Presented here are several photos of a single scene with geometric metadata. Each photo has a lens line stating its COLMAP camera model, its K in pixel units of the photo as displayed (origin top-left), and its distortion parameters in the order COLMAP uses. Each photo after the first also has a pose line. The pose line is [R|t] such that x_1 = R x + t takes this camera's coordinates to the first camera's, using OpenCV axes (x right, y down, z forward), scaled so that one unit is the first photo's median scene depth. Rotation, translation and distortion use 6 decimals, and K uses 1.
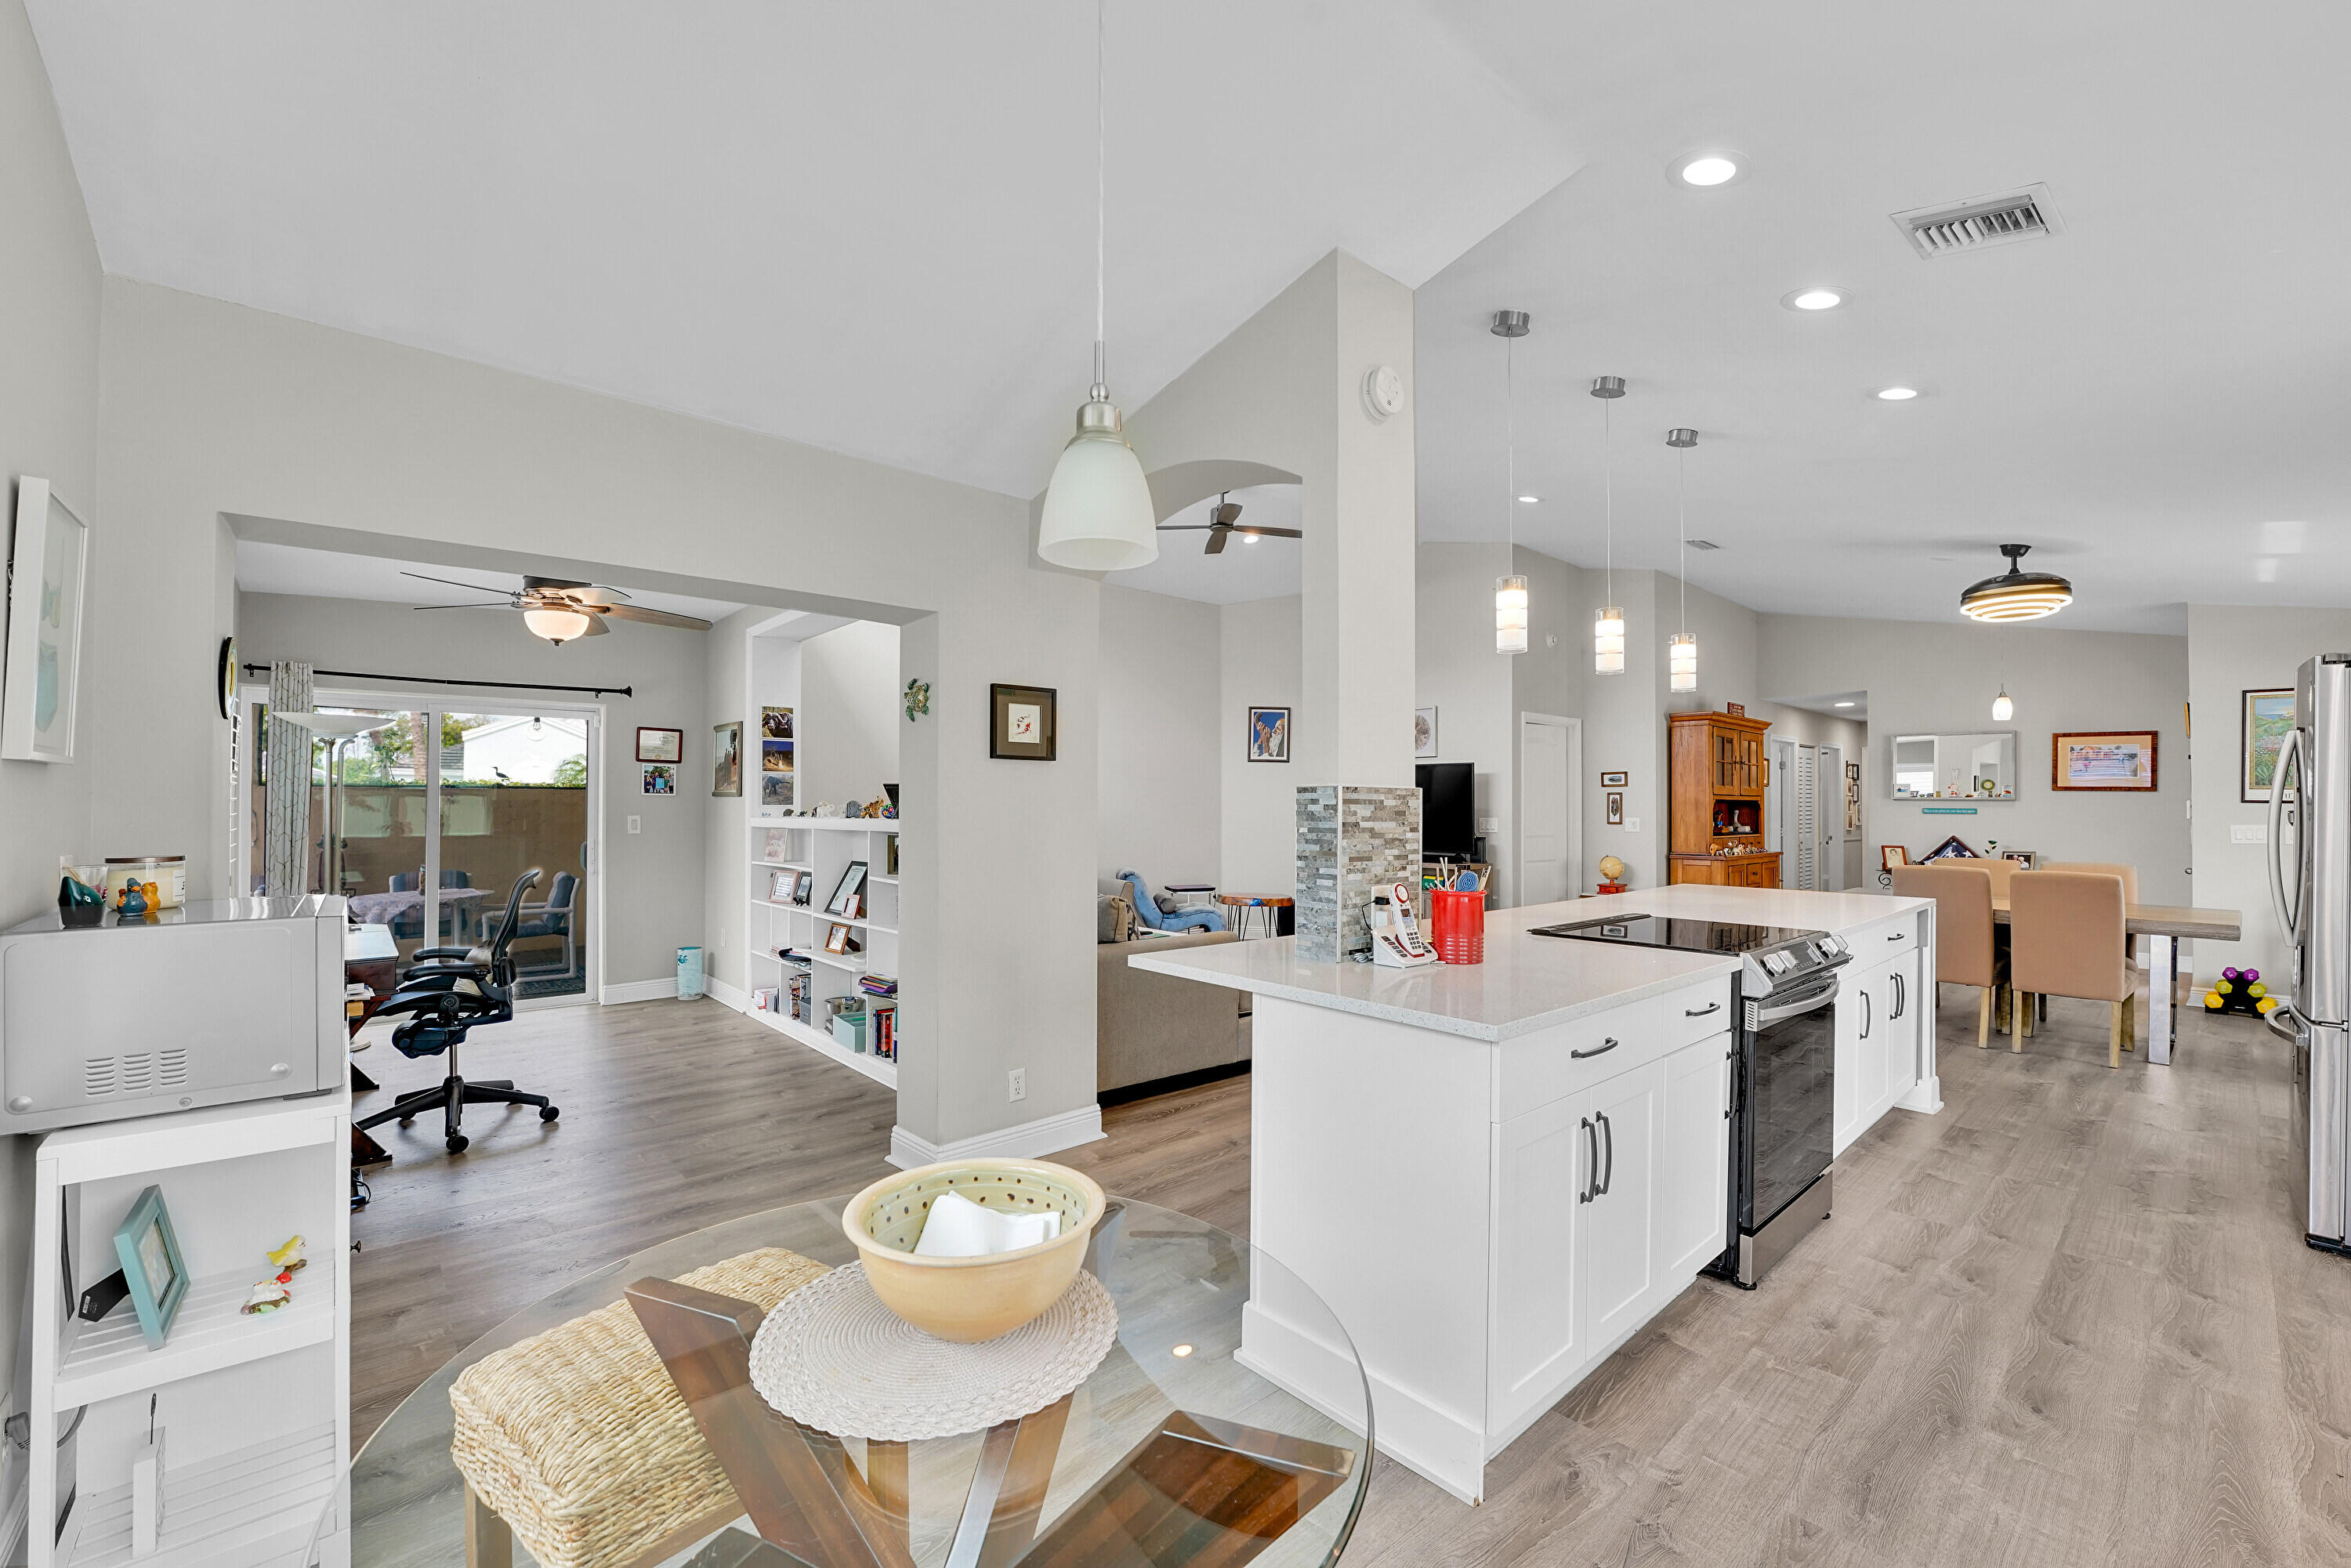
lens RADIAL K [[960.8, 0, 1171.3], [0, 960.8, 794.1], [0, 0, 1]] dist [-0.027687, 0.003085]
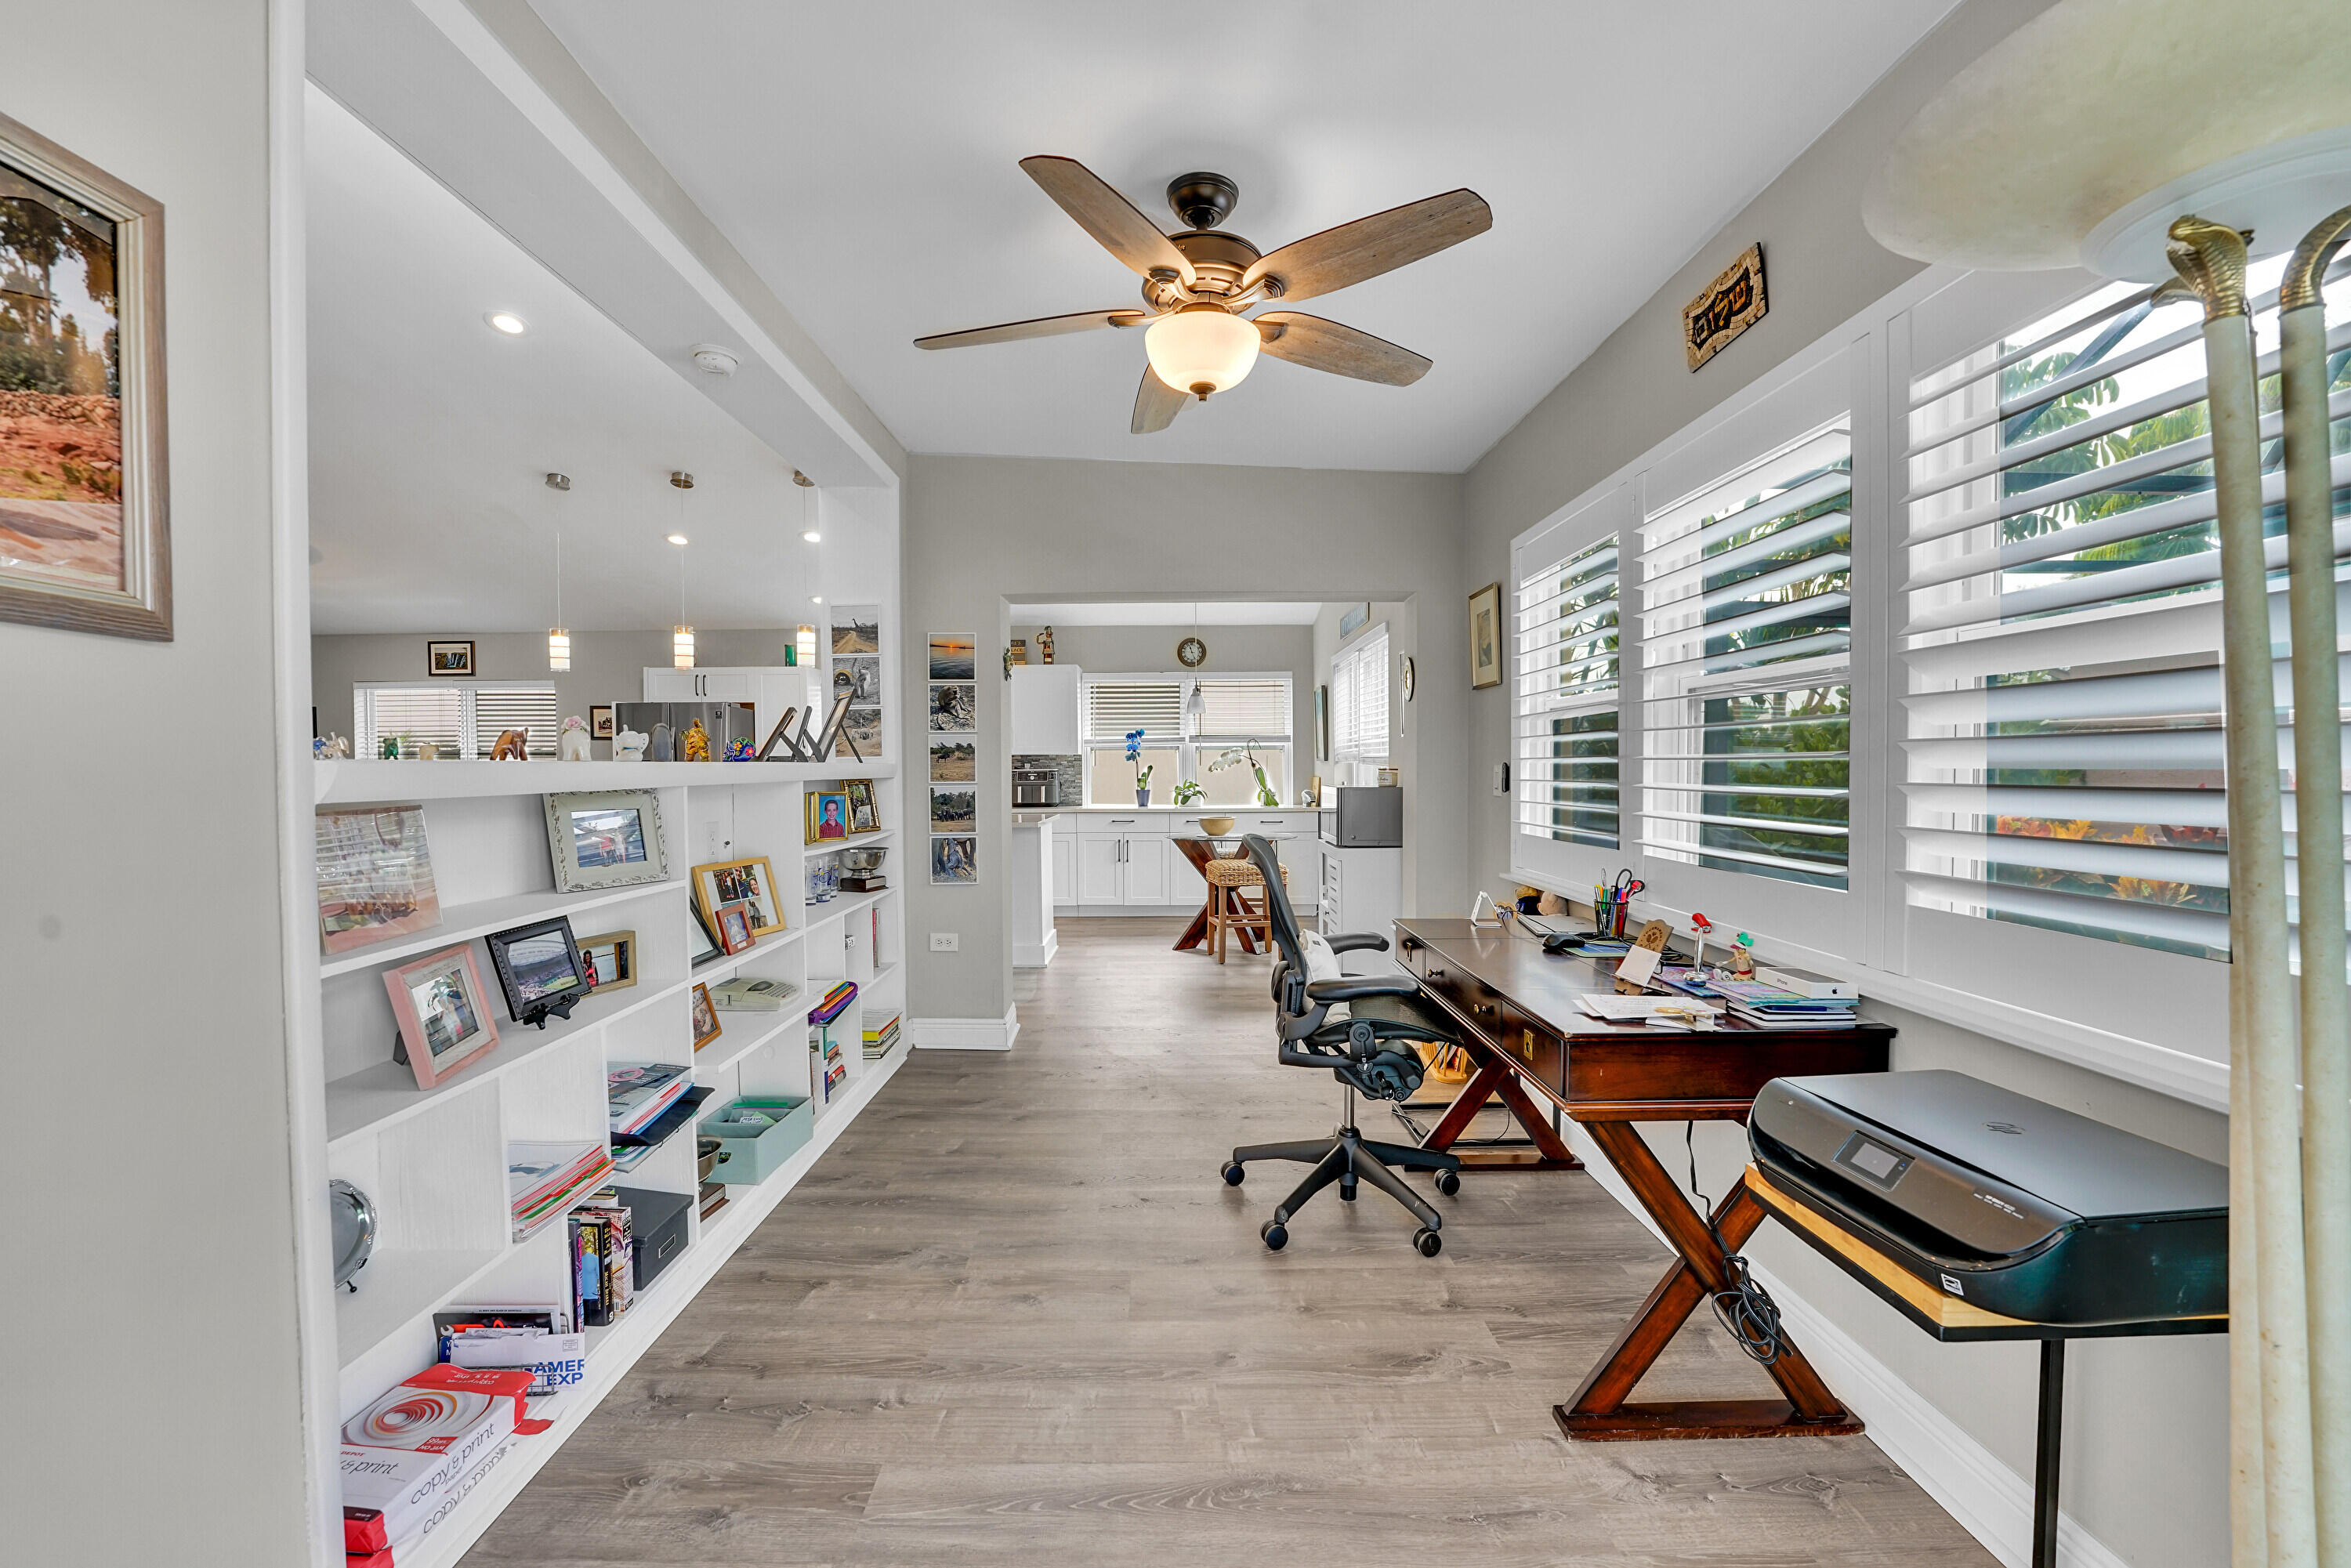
lens RADIAL K [[960.8, 0, 1168.6], [0, 960.8, 786.7], [0, 0, 1]] dist [-0.027687, 0.003085]
pose [[-0.752095, -0.010397, 0.658972, -0.803193], [-0.004629, 0.999934, 0.010494, 0.030376], [-0.659038, 0.004842, -0.752094, 1.156222]]
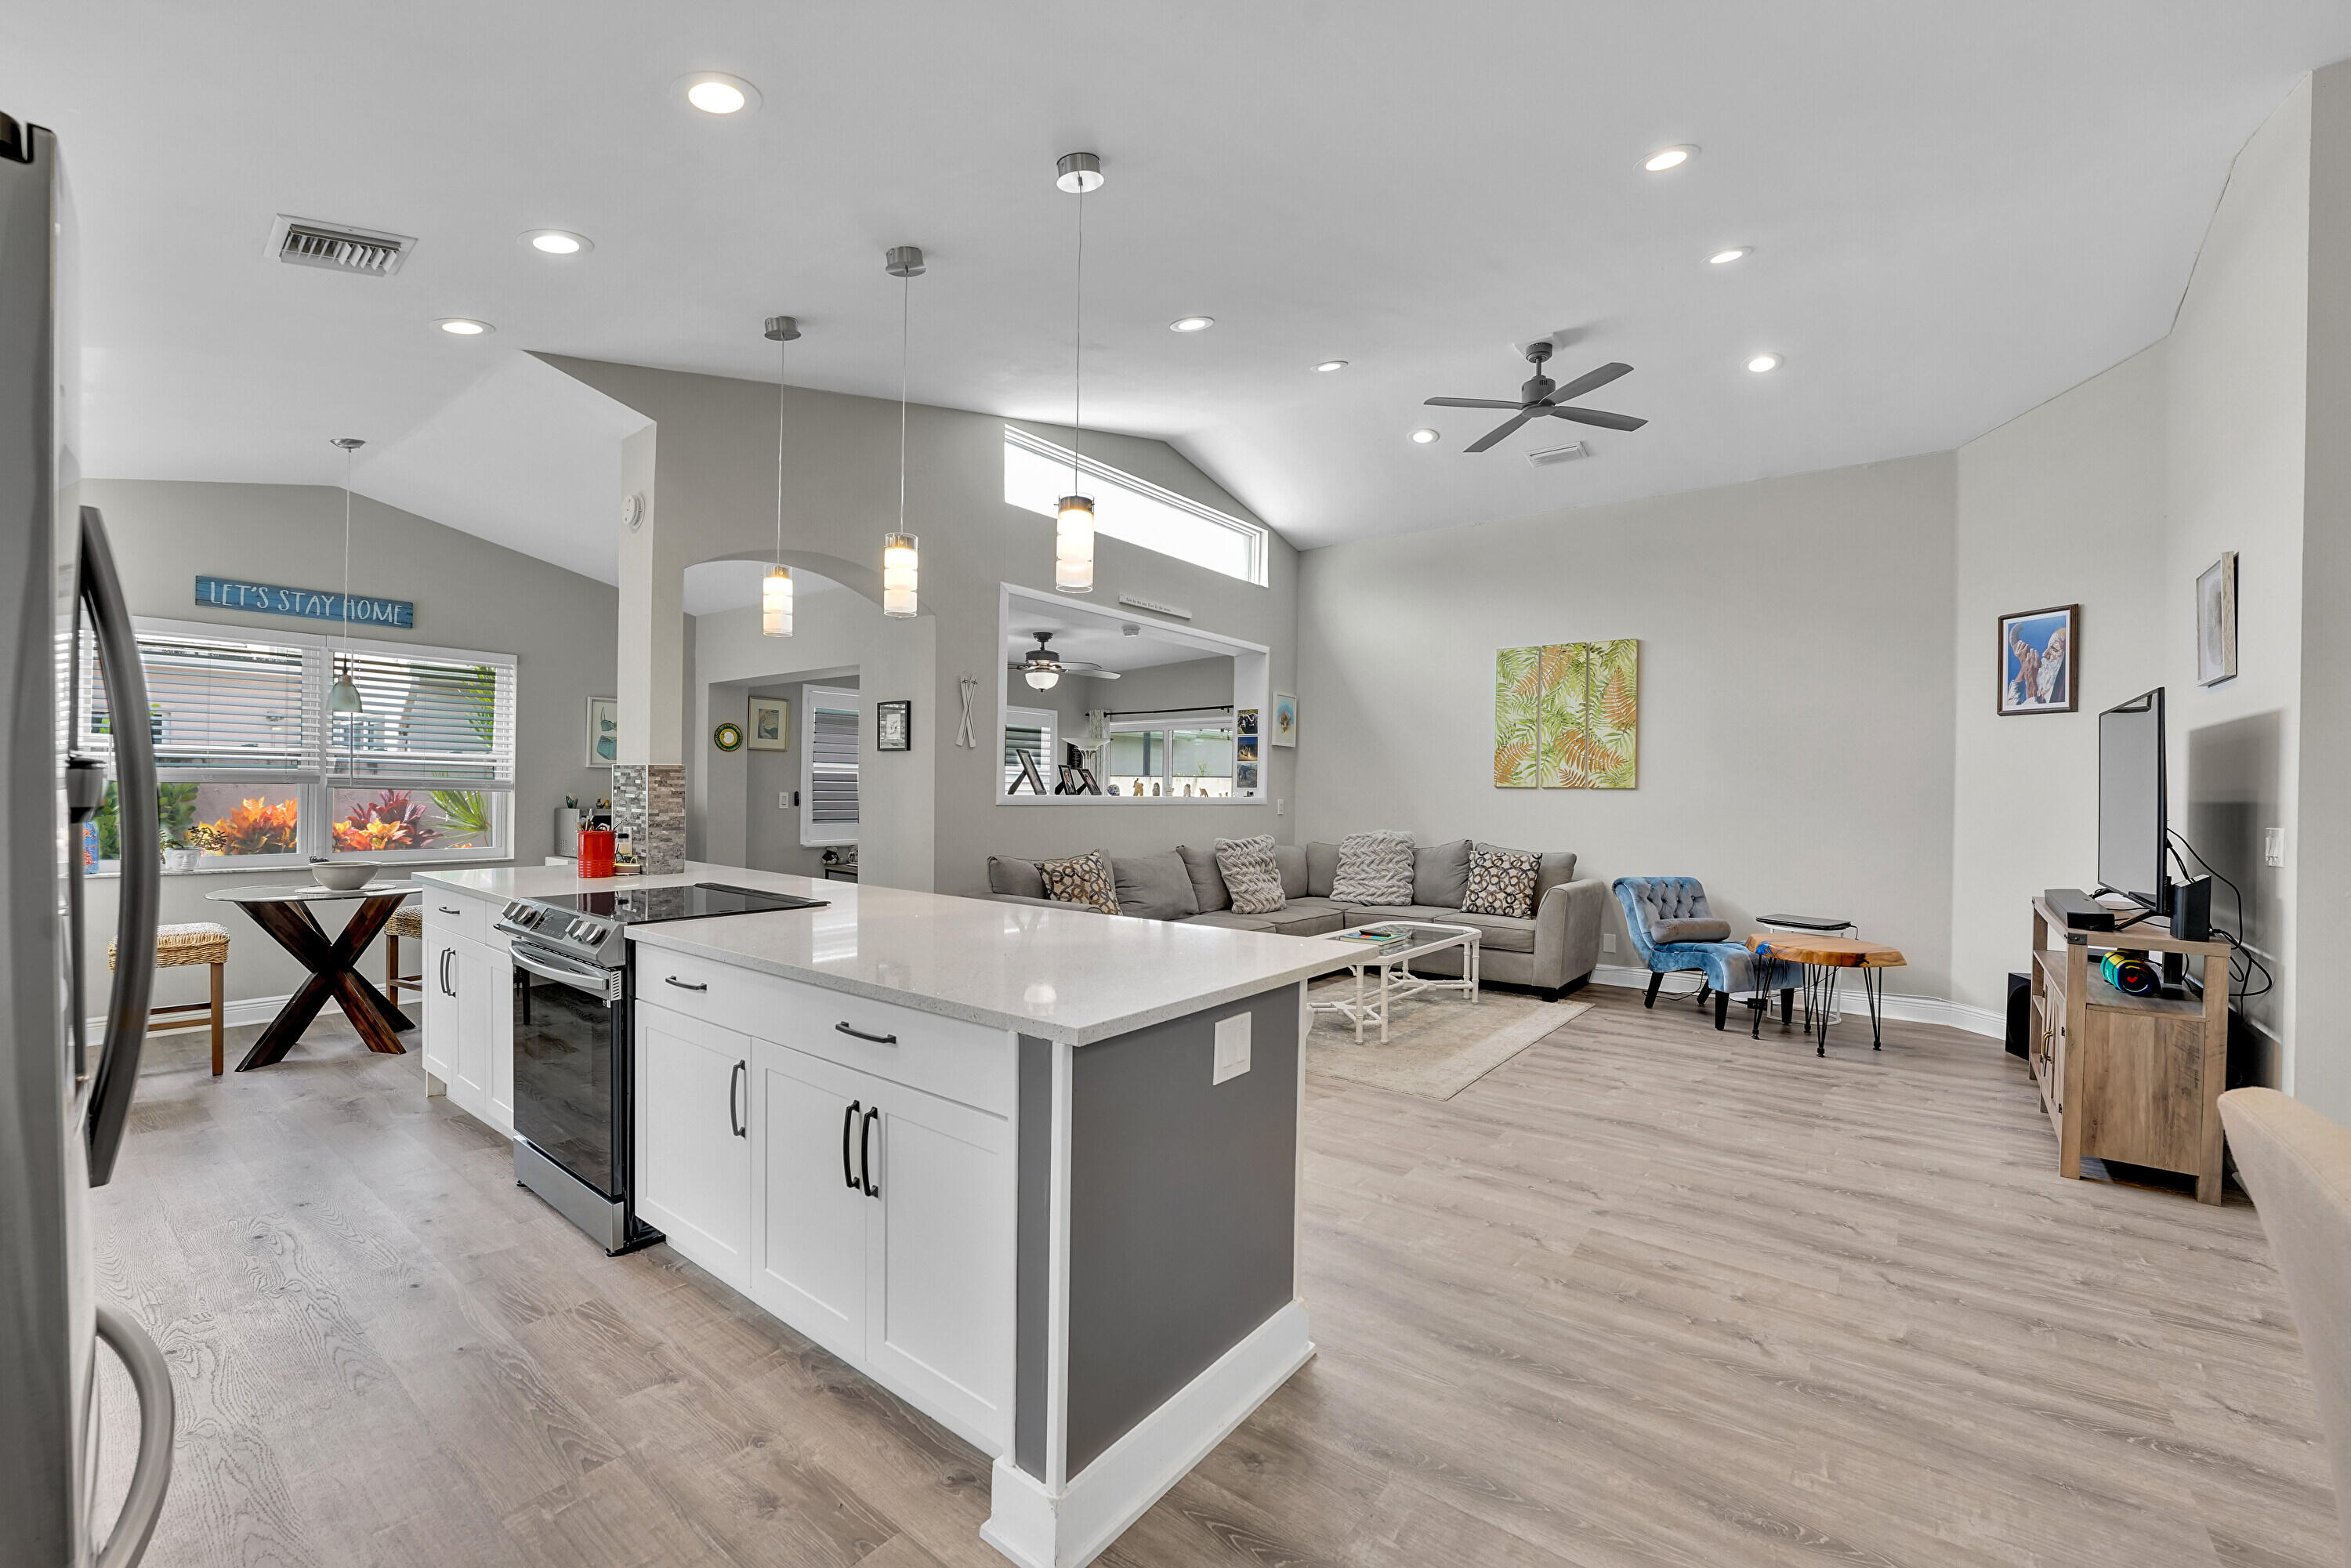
lens RADIAL K [[960.8, 0, 1168.5], [0, 960.8, 793.8], [0, 0, 1]] dist [-0.027687, 0.003085]
pose [[0.185543, 0.005251, -0.982622, 0.918766], [-0.001035, 0.999986, 0.005148, 0.014939], [0.982636, 0.000061, 0.185546, 0.755111]]
